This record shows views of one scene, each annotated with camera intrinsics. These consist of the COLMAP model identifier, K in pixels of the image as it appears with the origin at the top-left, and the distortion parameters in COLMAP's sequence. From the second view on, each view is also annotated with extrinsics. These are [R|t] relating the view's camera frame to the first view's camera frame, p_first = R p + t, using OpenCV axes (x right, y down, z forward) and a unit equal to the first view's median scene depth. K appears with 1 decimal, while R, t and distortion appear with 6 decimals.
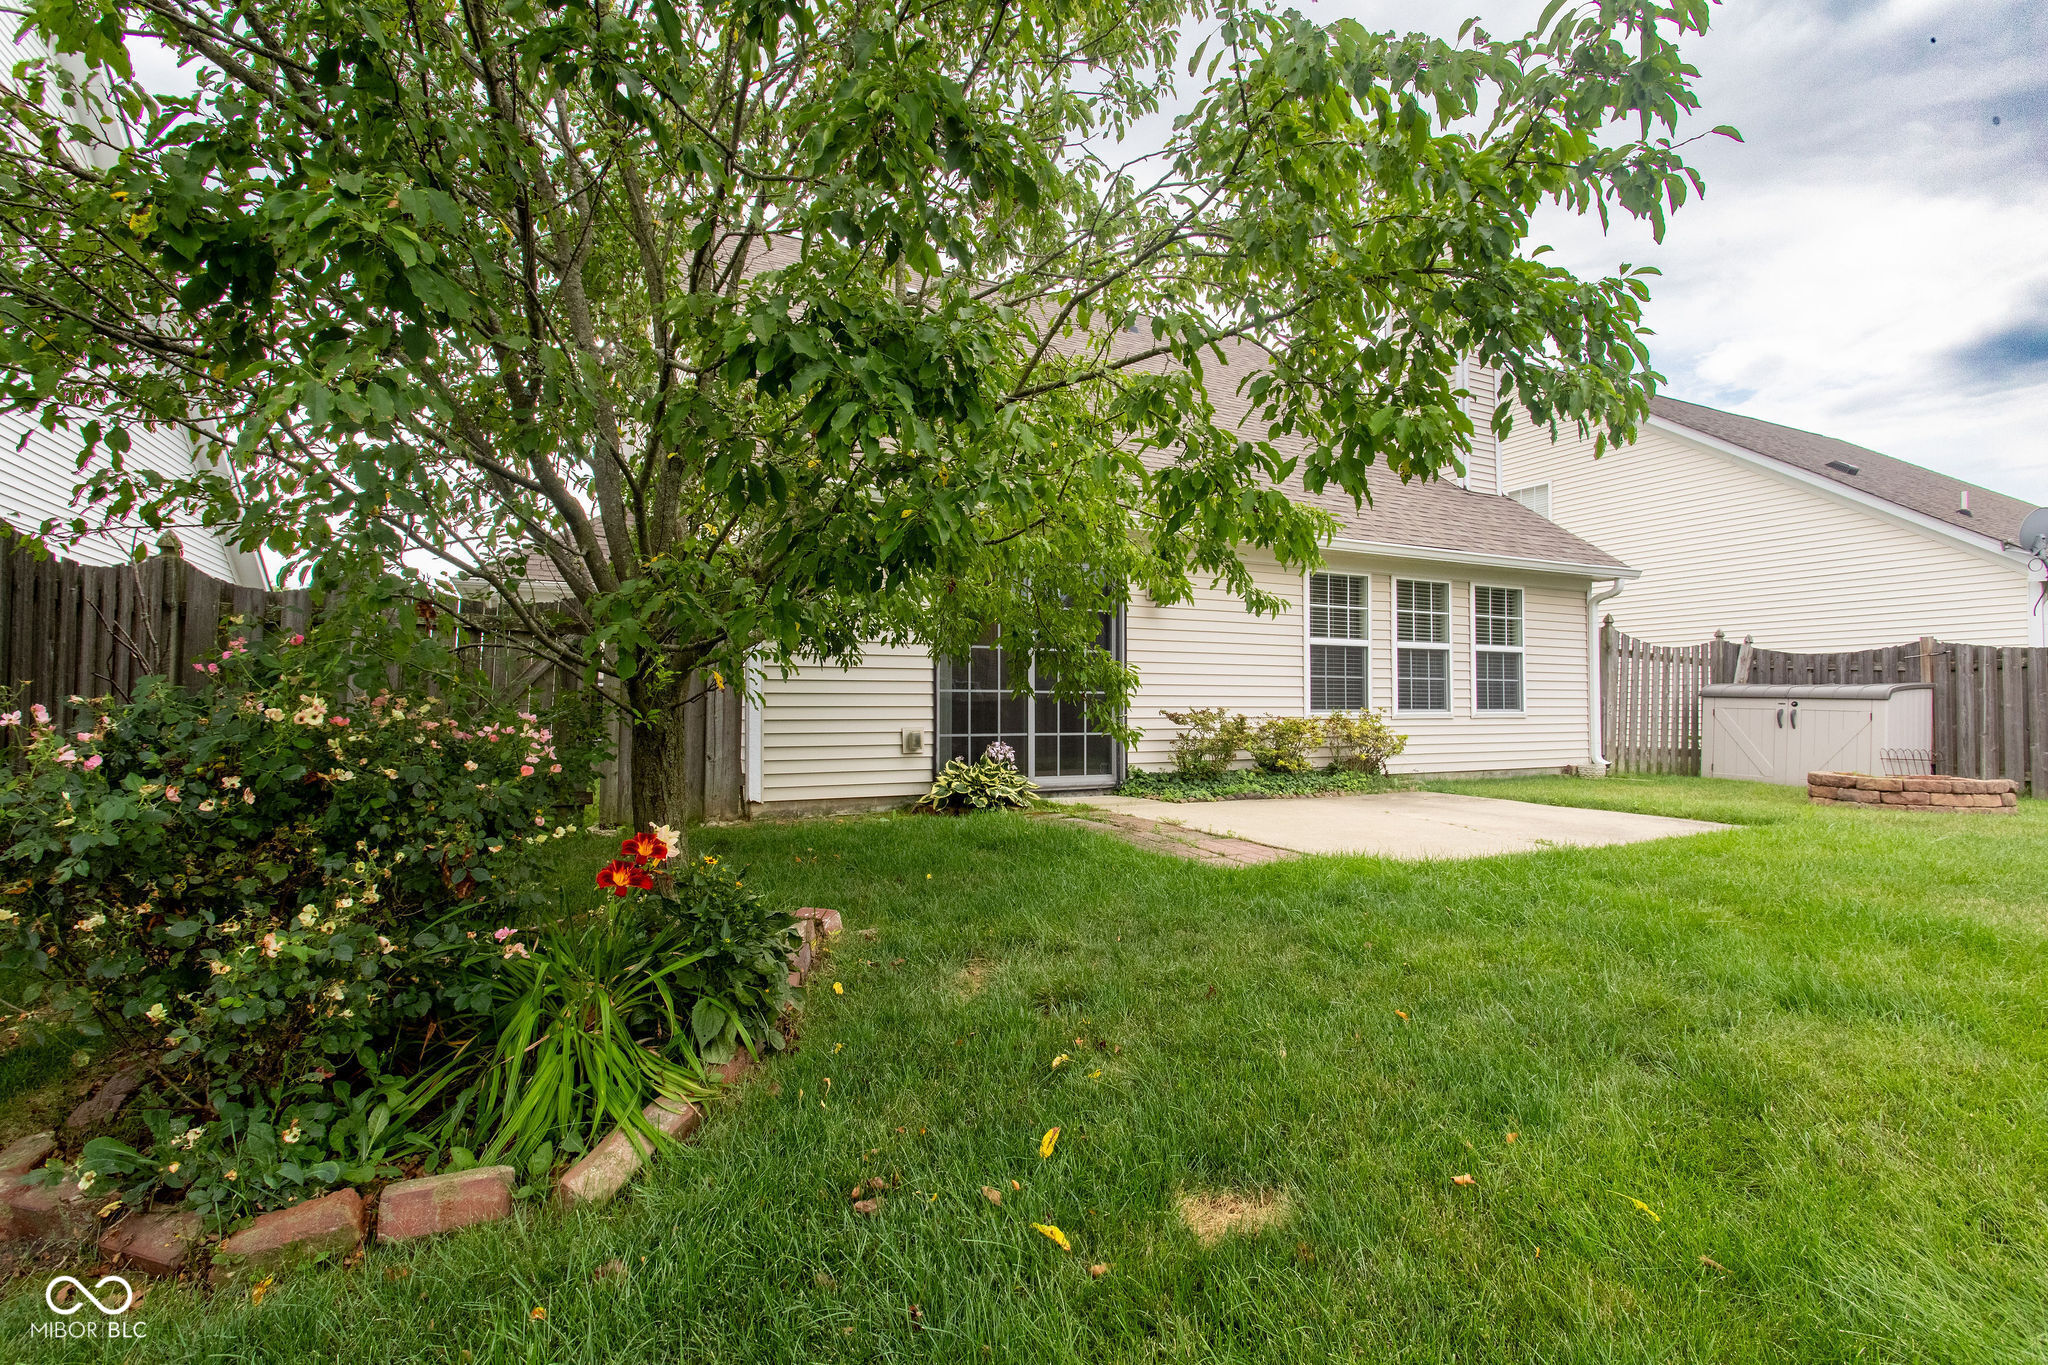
lens RADIAL K [[957.9, 0, 1022.6], [0, 957.9, 681.2], [0, 0, 1]] dist [-0.003975, -0.000138]
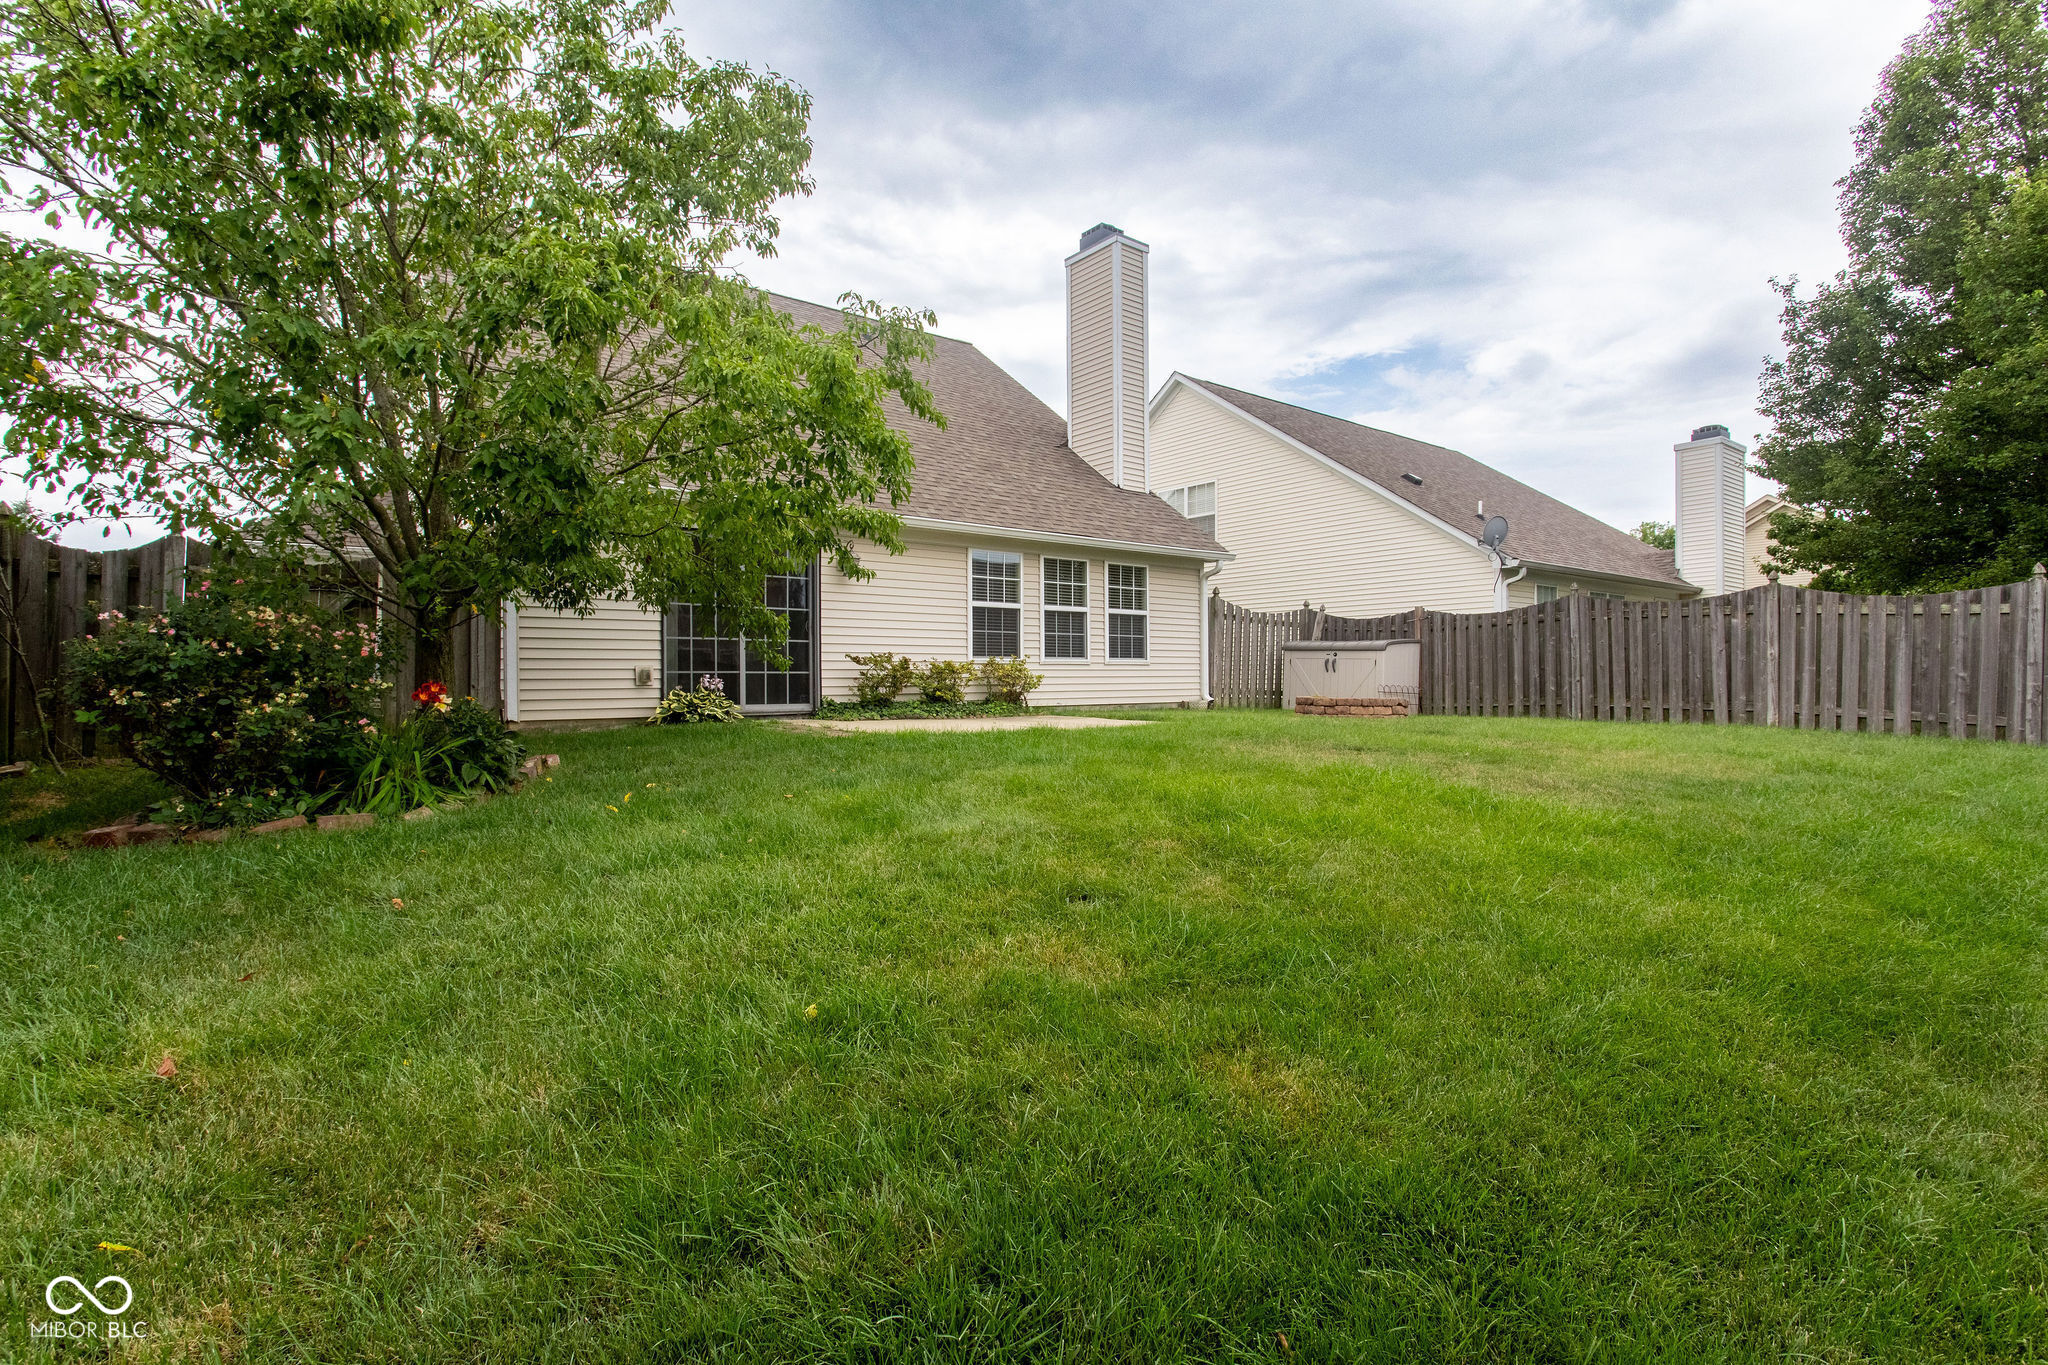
lens RADIAL K [[971.9, 0, 1025.7], [0, 971.9, 682.6], [0, 0, 1]] dist [-0.001626, 0.000677]
pose [[0.980555, -0.005973, 0.196156, 0.111773], [0.000222, 0.999570, 0.029331, 0.027061], [-0.196247, -0.028717, 0.980134, -0.328888]]
